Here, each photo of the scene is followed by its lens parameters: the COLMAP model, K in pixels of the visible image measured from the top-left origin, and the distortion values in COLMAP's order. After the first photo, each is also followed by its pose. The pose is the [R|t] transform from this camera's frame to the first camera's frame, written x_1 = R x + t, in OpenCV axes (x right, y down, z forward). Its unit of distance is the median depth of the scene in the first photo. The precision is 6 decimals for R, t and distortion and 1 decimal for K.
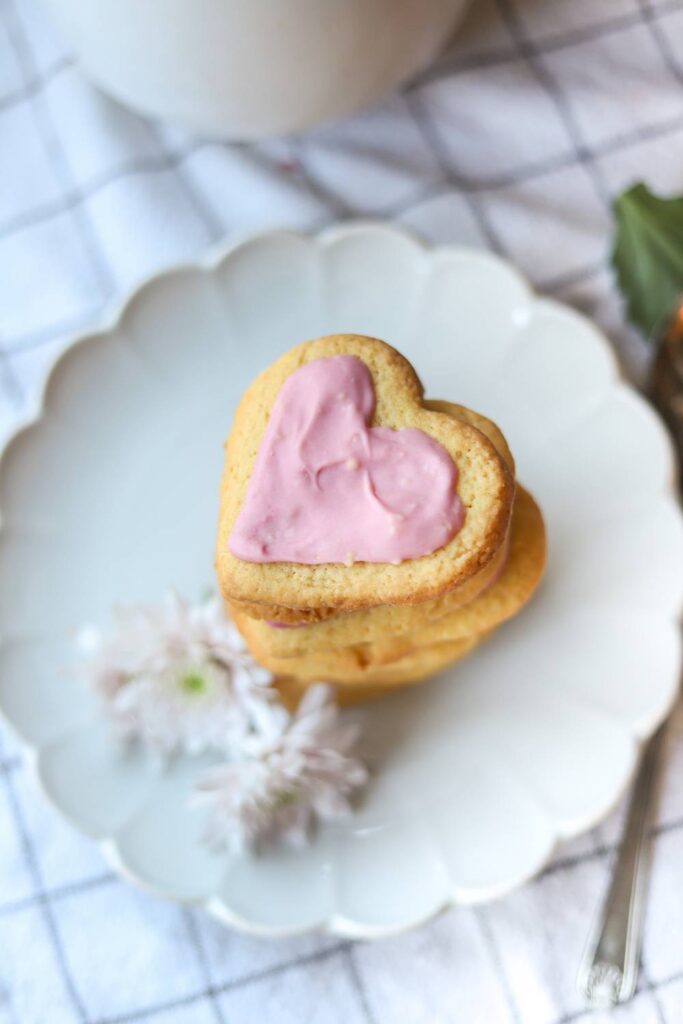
lens RADIAL K [[1685.8, 0, 341.5], [0, 1685.8, 512.0], [0, 0, 1]] dist [-0.116813, -0.065420]
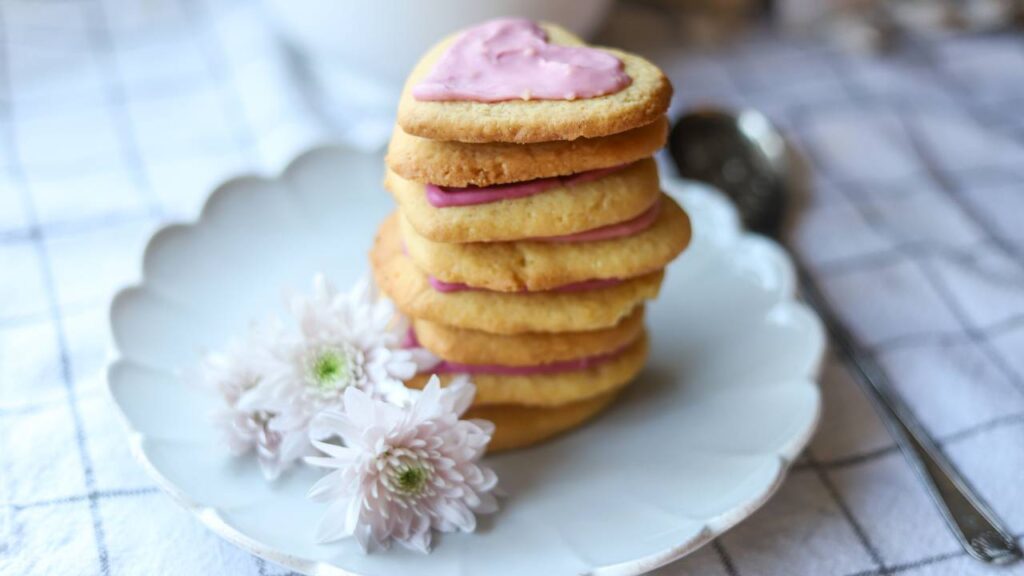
lens RADIAL K [[1735.0, 0, 512.0], [0, 1735.0, 288.0], [0, 0, 1]] dist [-0.143157, -0.188501]
pose [[0.991716, 0.112143, 0.062635, -0.059633], [-0.042135, 0.744656, -0.666117, 0.853184], [-0.121343, 0.657960, 0.743213, 0.257543]]
